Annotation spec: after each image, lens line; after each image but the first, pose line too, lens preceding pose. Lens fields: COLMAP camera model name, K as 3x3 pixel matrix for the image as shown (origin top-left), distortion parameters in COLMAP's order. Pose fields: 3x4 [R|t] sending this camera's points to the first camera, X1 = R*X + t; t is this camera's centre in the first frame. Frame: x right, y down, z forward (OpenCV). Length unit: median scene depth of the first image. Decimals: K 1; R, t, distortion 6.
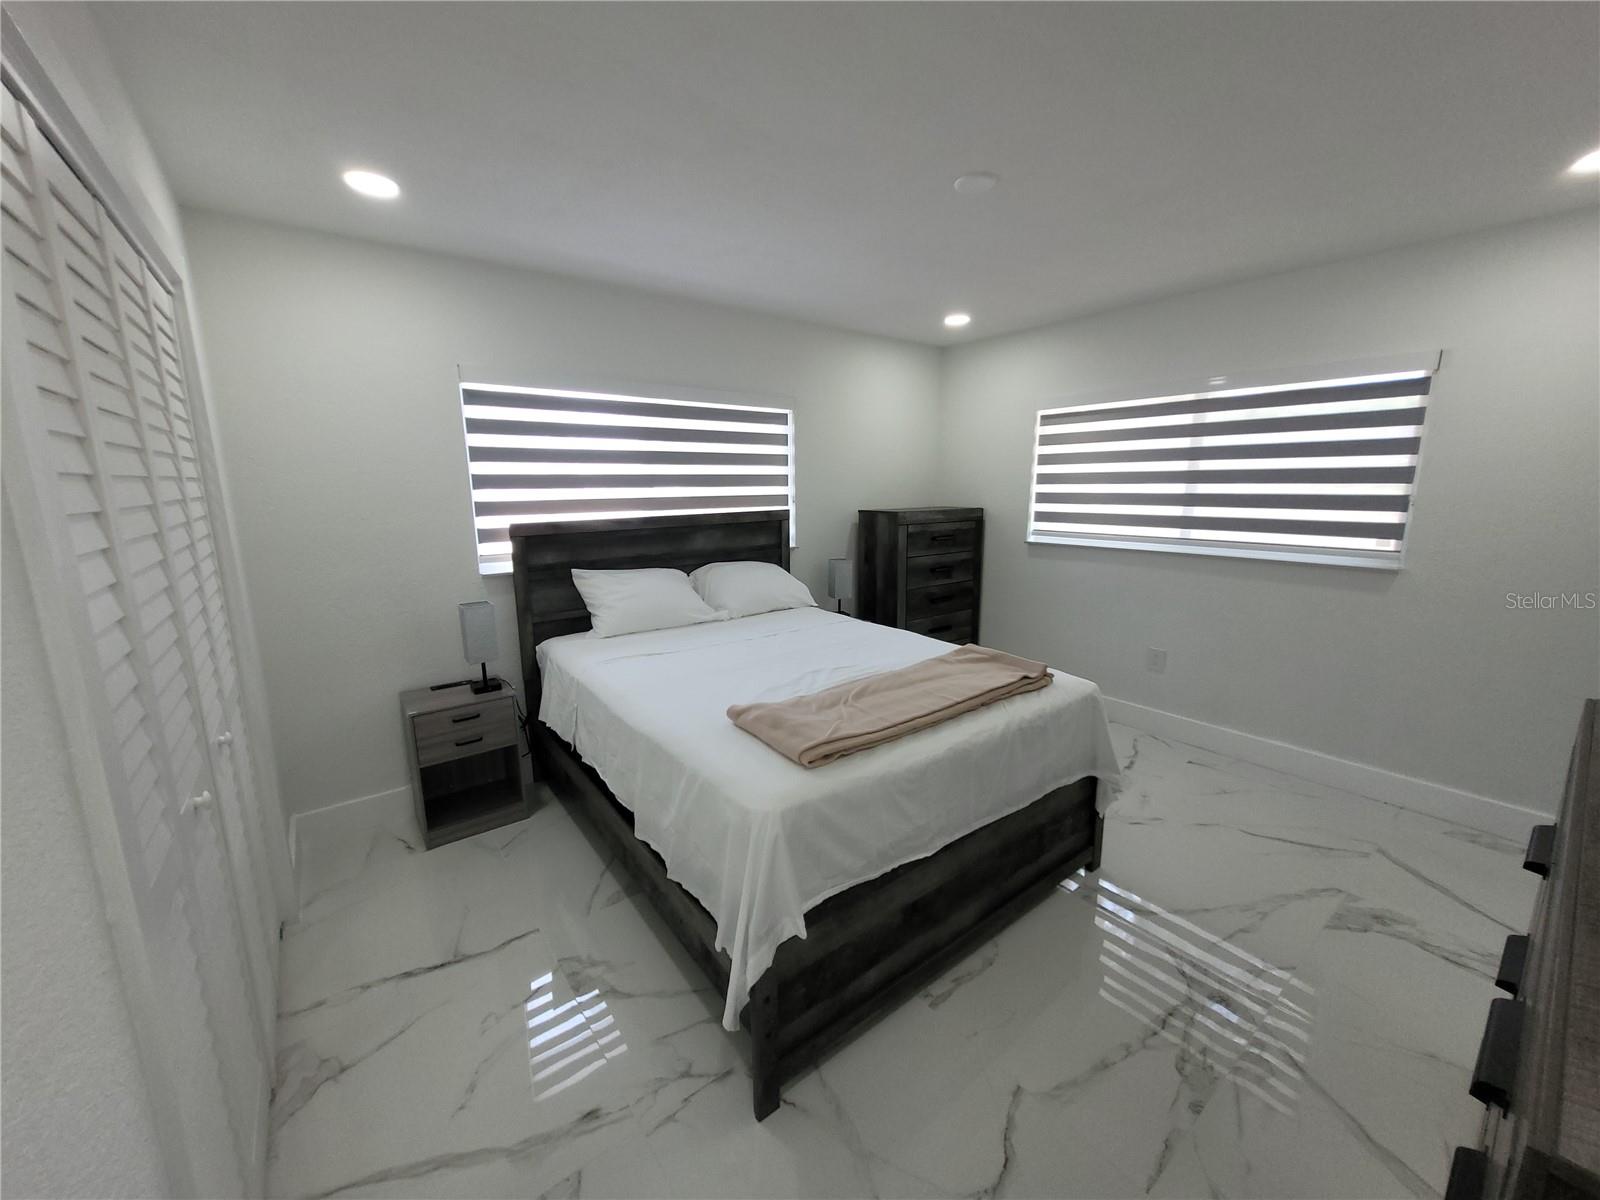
lens RADIAL K [[622.3, 0, 805.0], [0, 622.3, 598.2], [0, 0, 1]] dist [0.000951, 0.000023]
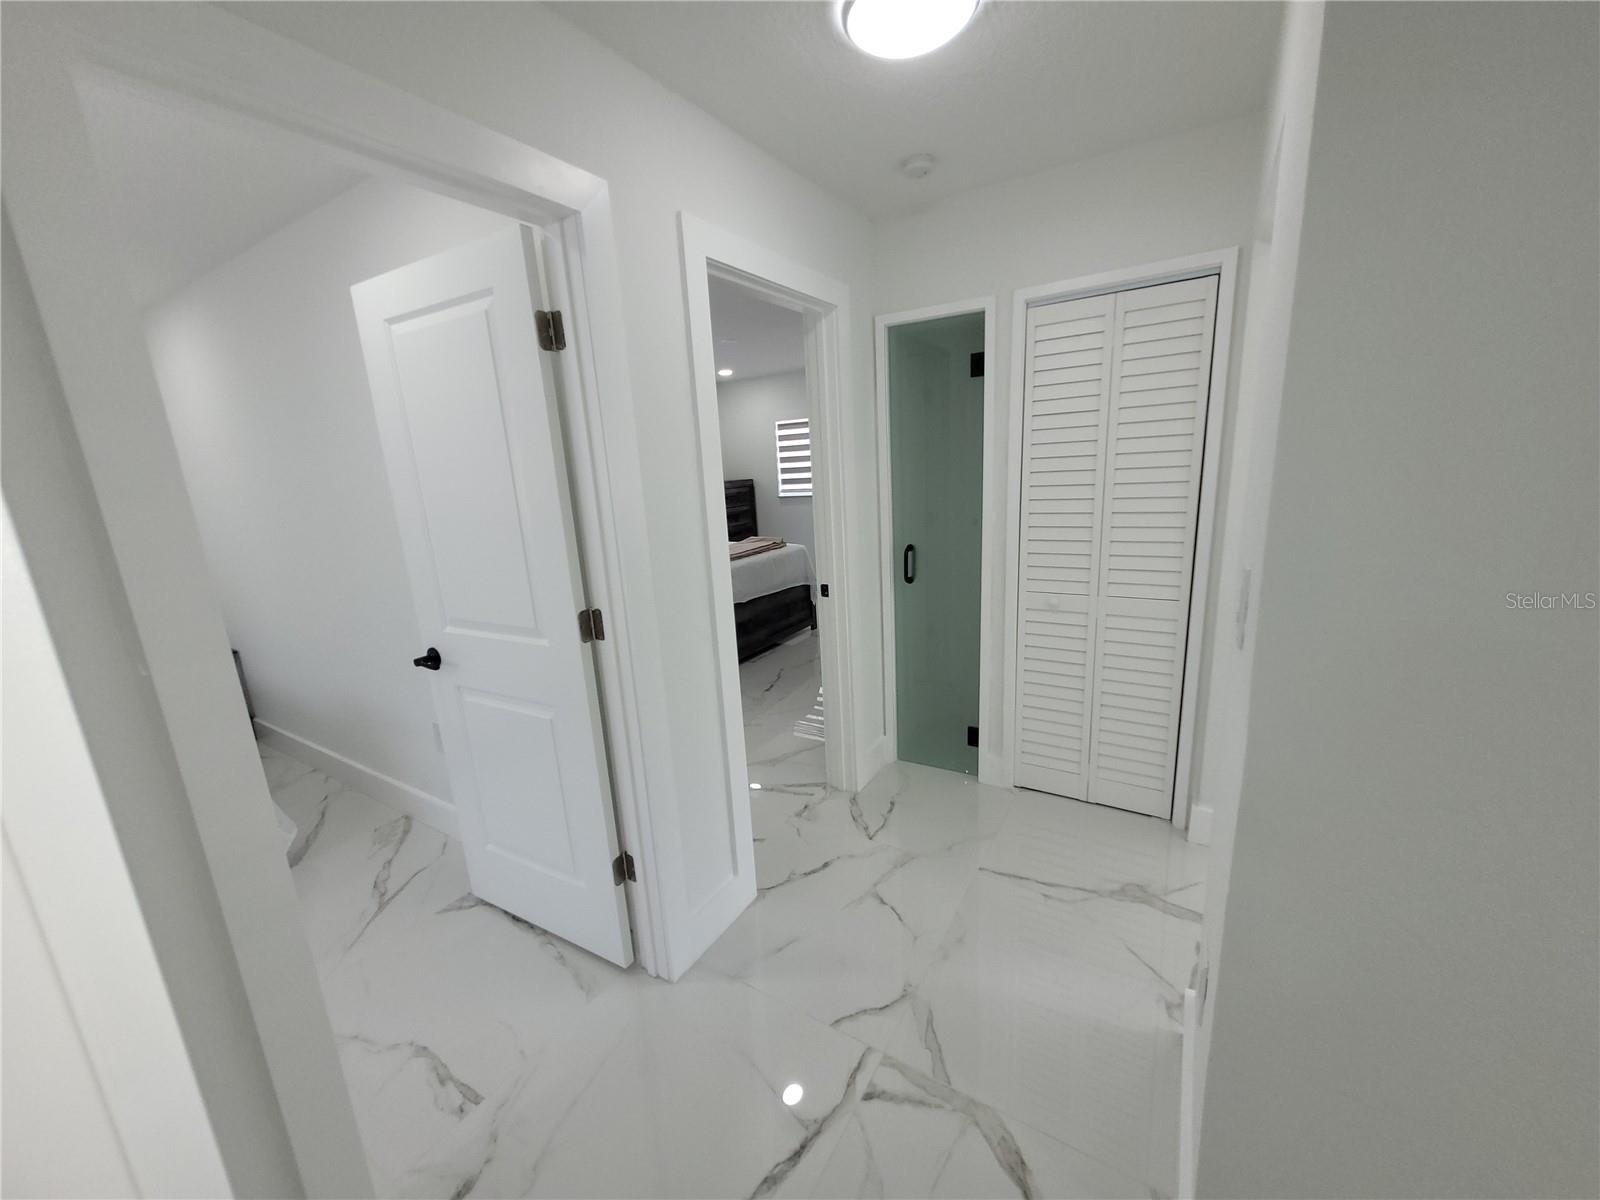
lens RADIAL K [[622.3, 0, 805.0], [0, 622.3, 598.2], [0, 0, 1]] dist [0.000951, 0.000023]
pose [[0.937782, -0.121711, 0.325195, -0.183865], [0.114400, 0.992564, 0.041587, 0.132441], [-0.327838, -0.001797, 0.944732, -0.697476]]
